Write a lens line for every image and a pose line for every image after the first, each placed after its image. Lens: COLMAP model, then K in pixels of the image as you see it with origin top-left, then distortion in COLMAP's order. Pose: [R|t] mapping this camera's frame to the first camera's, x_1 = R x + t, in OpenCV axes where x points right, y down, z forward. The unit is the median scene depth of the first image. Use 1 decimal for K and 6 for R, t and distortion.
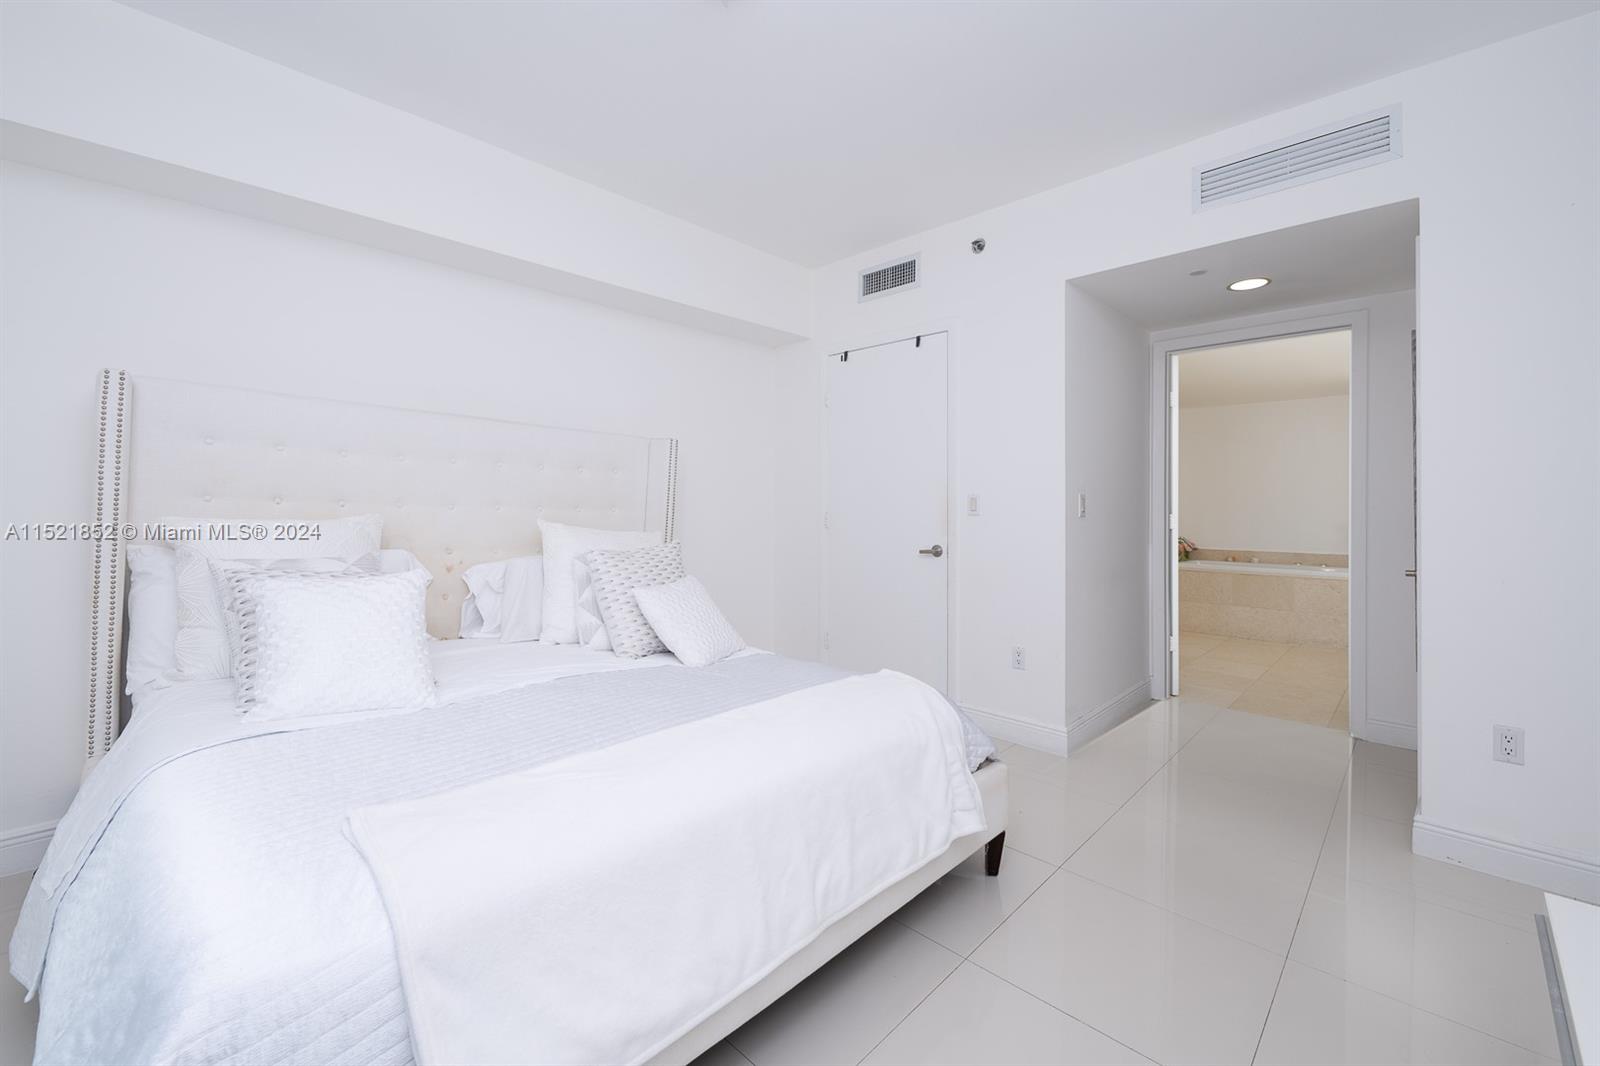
lens RADIAL K [[649.5, 0, 788.5], [0, 649.5, 516.3], [0, 0, 1]] dist [0.001023, -0.000056]
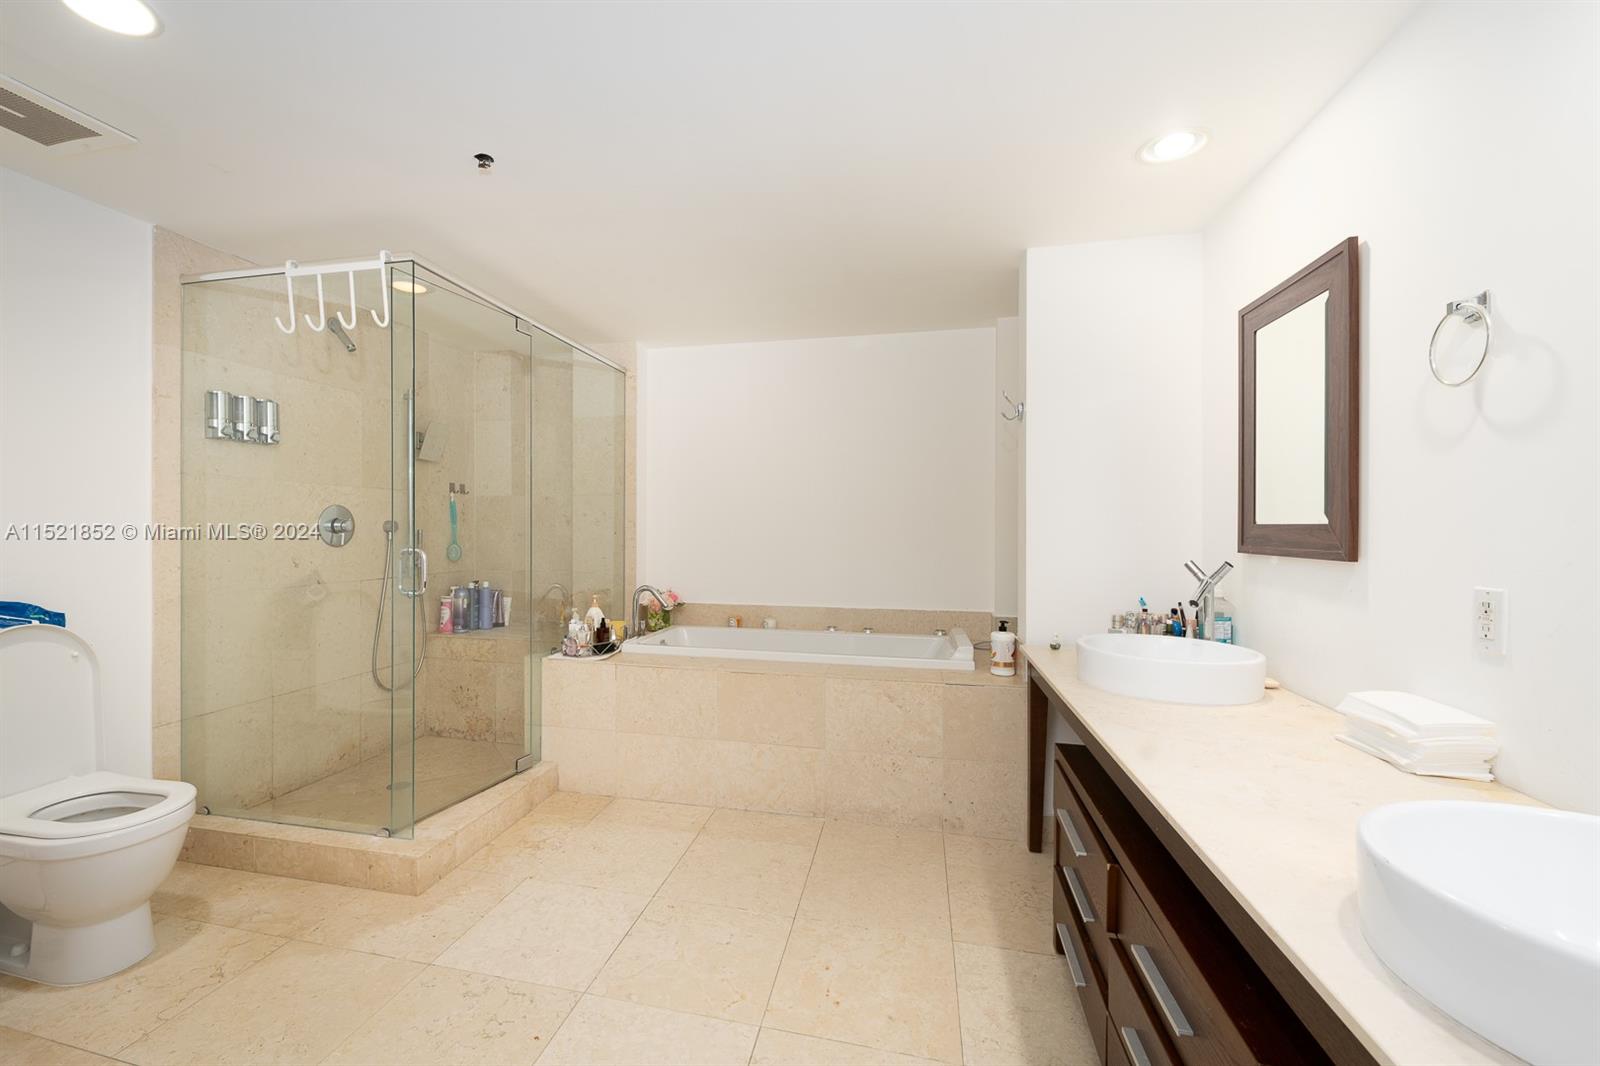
lens RADIAL K [[649.5, 0, 796.3], [0, 649.5, 532.6], [0, 0, 1]] dist [0.001023, -0.000056]
pose [[0.827178, -0.001131, 0.561939, 0.434539], [0.004771, 0.999976, -0.005011, -0.004469], [-0.561920, 0.006826, 0.827163, 0.544270]]
